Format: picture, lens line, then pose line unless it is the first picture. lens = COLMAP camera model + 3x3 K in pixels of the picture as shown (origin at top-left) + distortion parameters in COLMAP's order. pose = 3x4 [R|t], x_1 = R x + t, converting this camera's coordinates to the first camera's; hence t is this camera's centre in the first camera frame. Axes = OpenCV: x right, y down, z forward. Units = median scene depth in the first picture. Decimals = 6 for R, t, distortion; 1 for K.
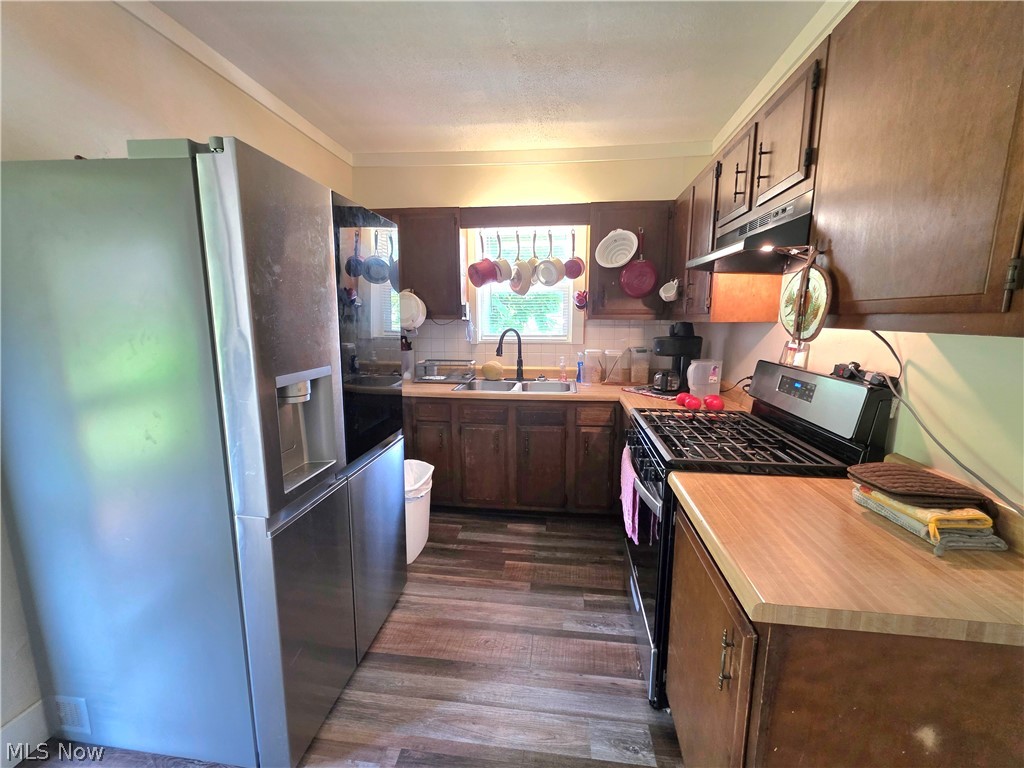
lens RADIAL K [[414.2, 0, 513.2], [0, 414.2, 380.6], [0, 0, 1]] dist [-0.000911, -0.000065]
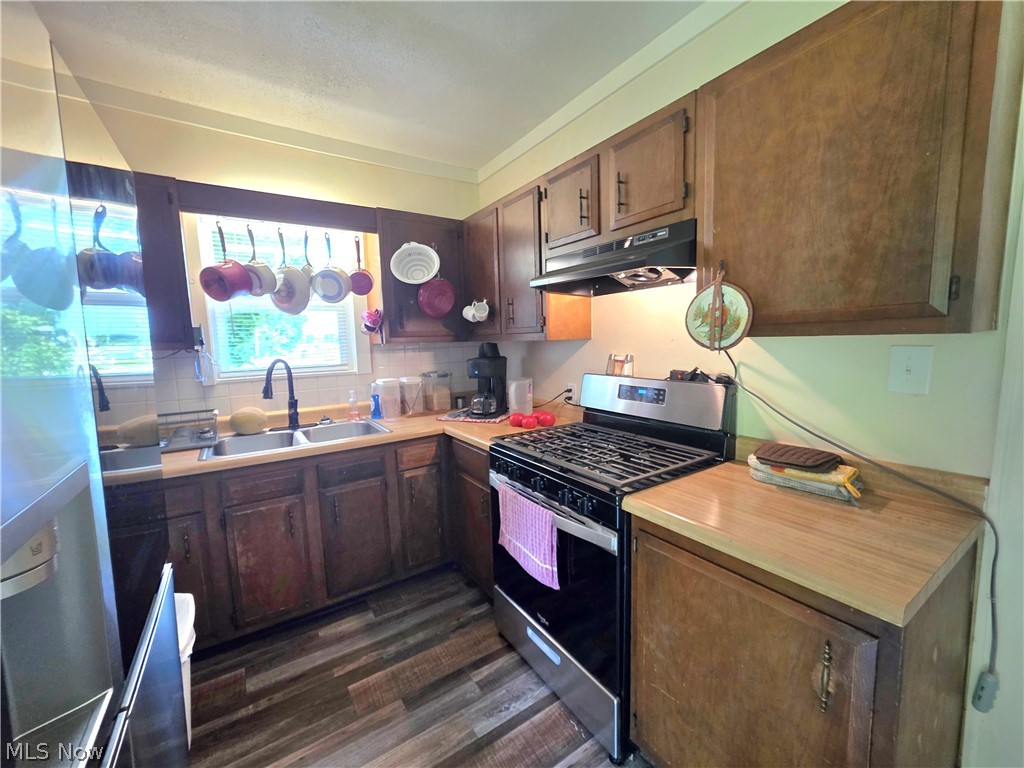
lens RADIAL K [[414.2, 0, 513.2], [0, 414.2, 380.6], [0, 0, 1]] dist [-0.000911, -0.000065]
pose [[0.759234, -0.086359, 0.645063, -0.187404], [0.127667, 0.991663, -0.017502, -0.026480], [-0.638173, 0.095642, 0.763929, 0.210207]]
